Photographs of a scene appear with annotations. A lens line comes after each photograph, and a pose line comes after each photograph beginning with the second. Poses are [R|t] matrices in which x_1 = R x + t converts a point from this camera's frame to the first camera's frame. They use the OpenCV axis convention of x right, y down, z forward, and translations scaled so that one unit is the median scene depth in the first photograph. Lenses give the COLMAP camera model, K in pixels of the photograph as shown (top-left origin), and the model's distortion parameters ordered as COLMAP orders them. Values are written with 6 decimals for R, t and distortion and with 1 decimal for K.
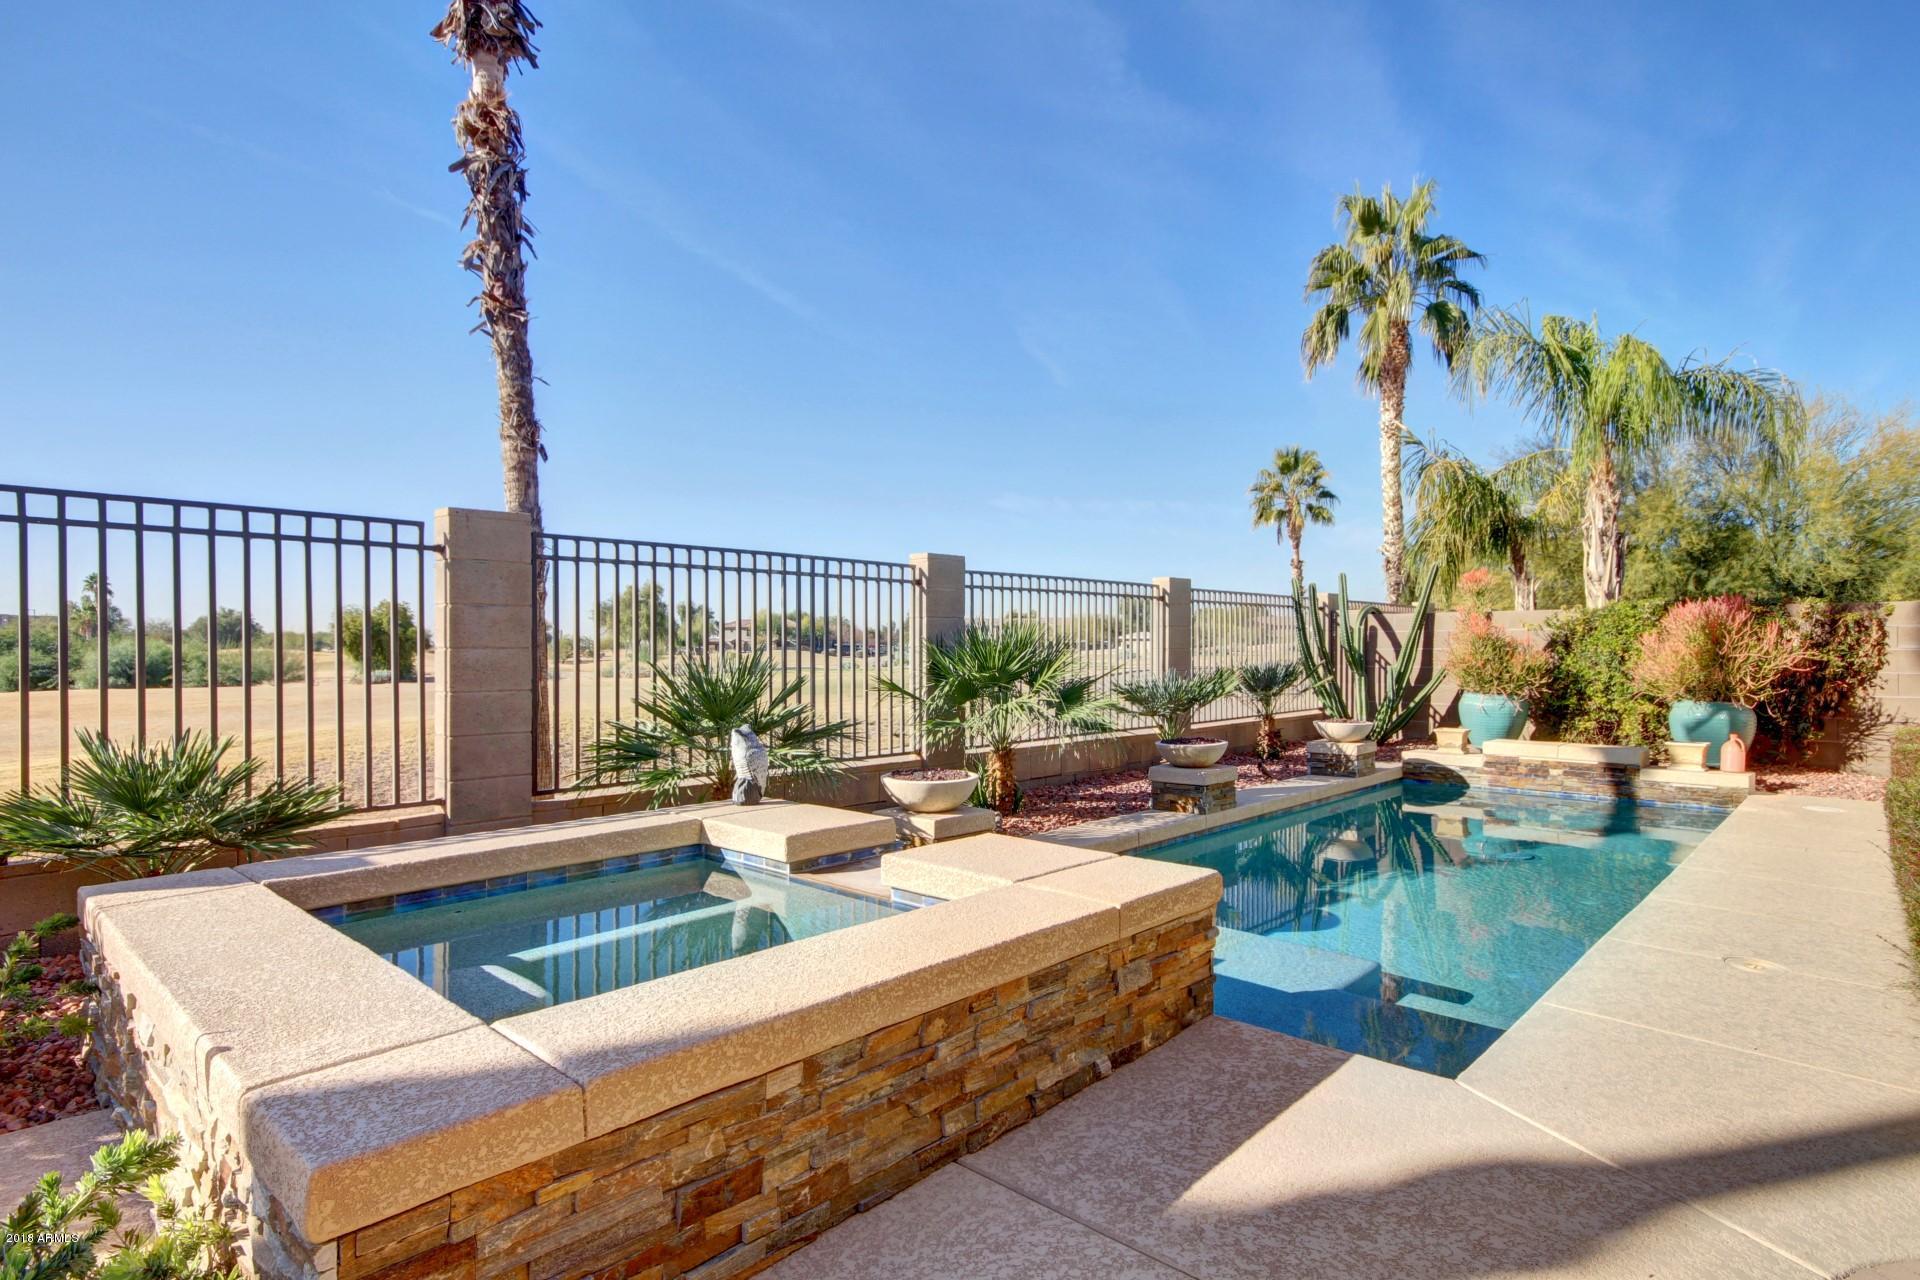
lens RADIAL K [[955.9, 0, 968.8], [0, 955.9, 650.4], [0, 0, 1]] dist [0.011926, -0.000428]
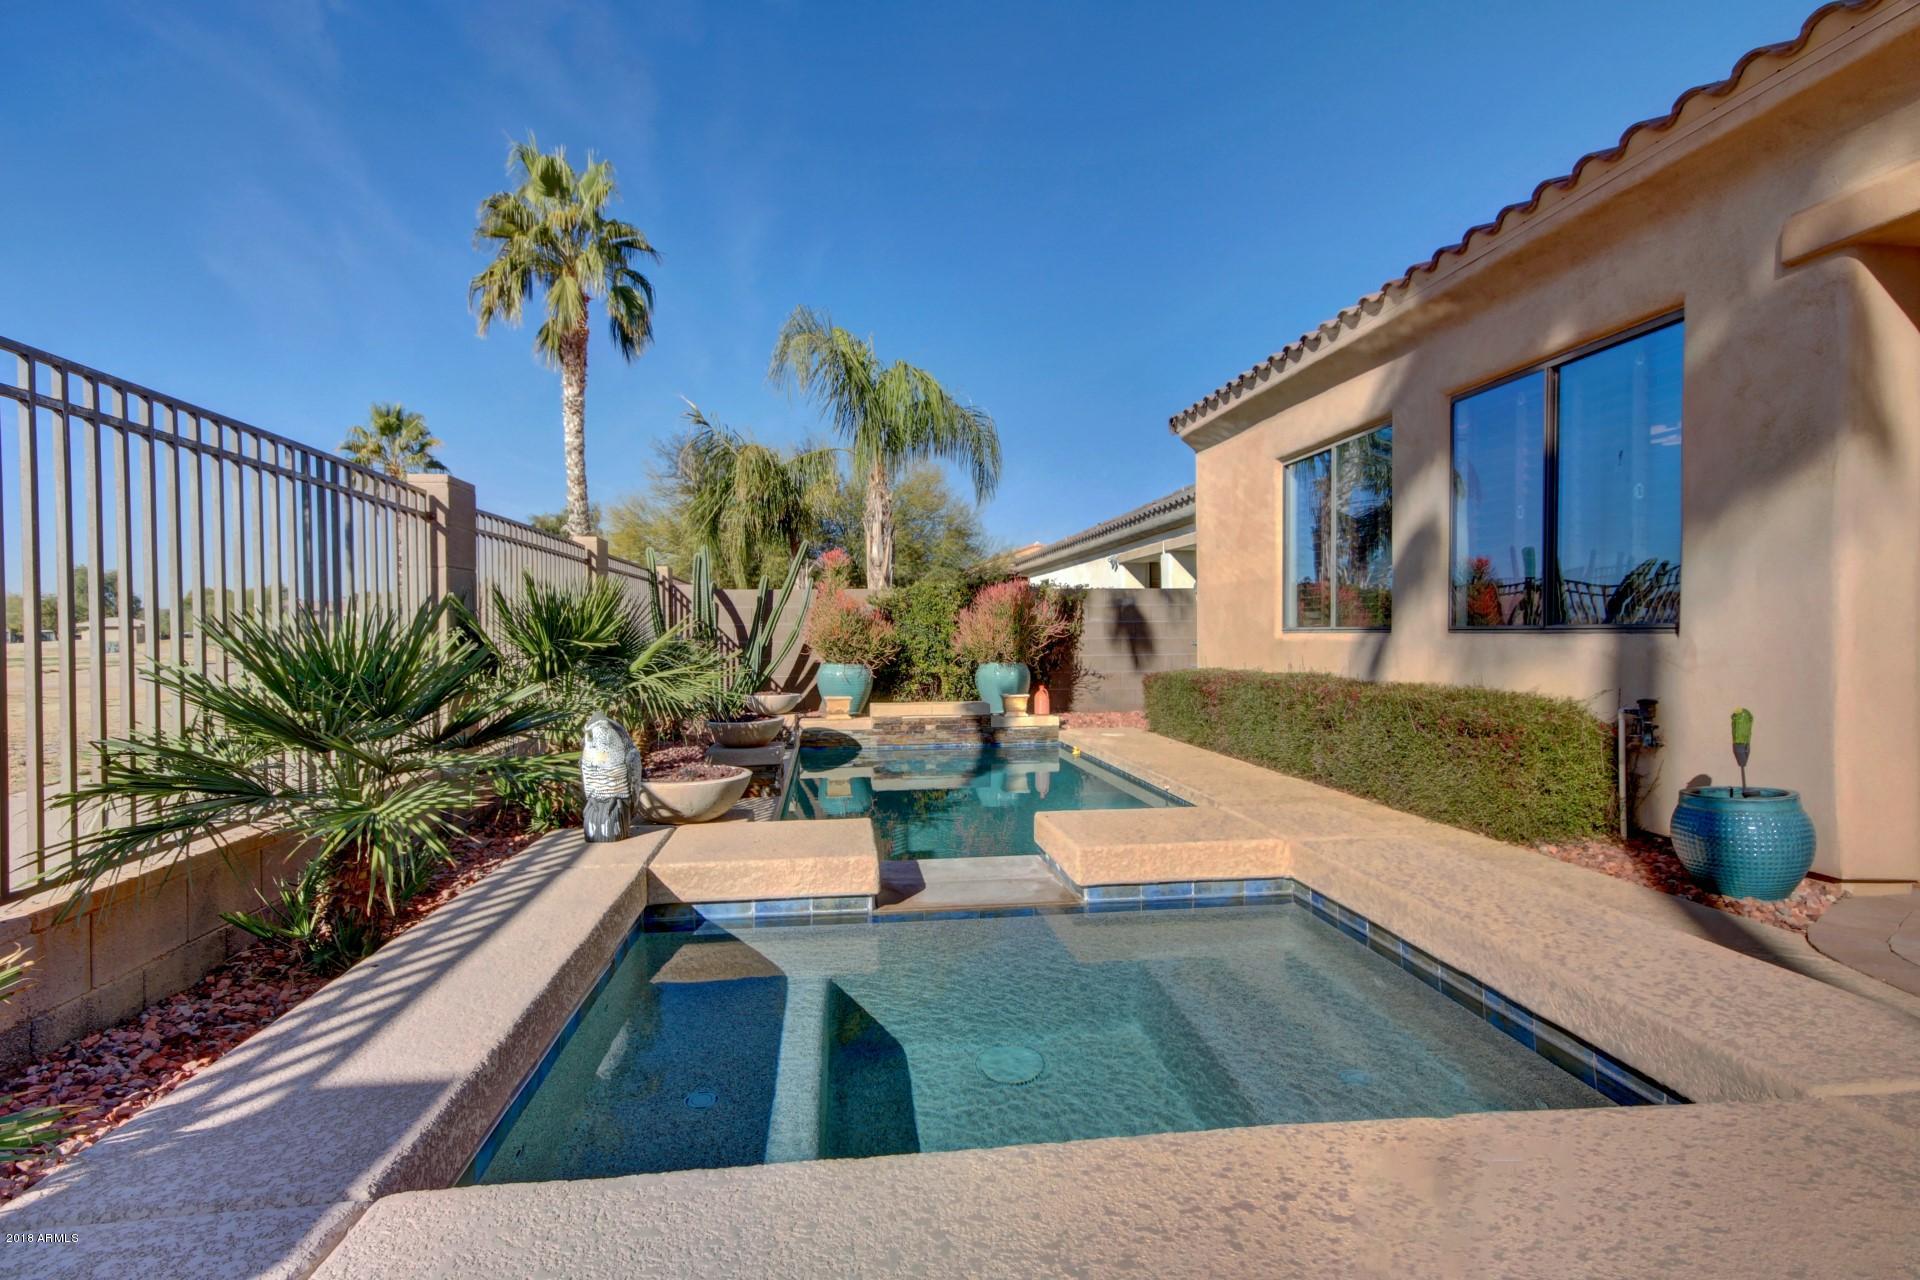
lens RADIAL K [[994.8, 0, 950.7], [0, 994.8, 650.1], [0, 0, 1]] dist [0.004076, -0.000545]
pose [[0.655509, -0.019451, 0.754937, -0.239558], [0.010190, 0.999805, 0.016912, 0.011738], [-0.755118, -0.003393, 0.655580, 0.167451]]
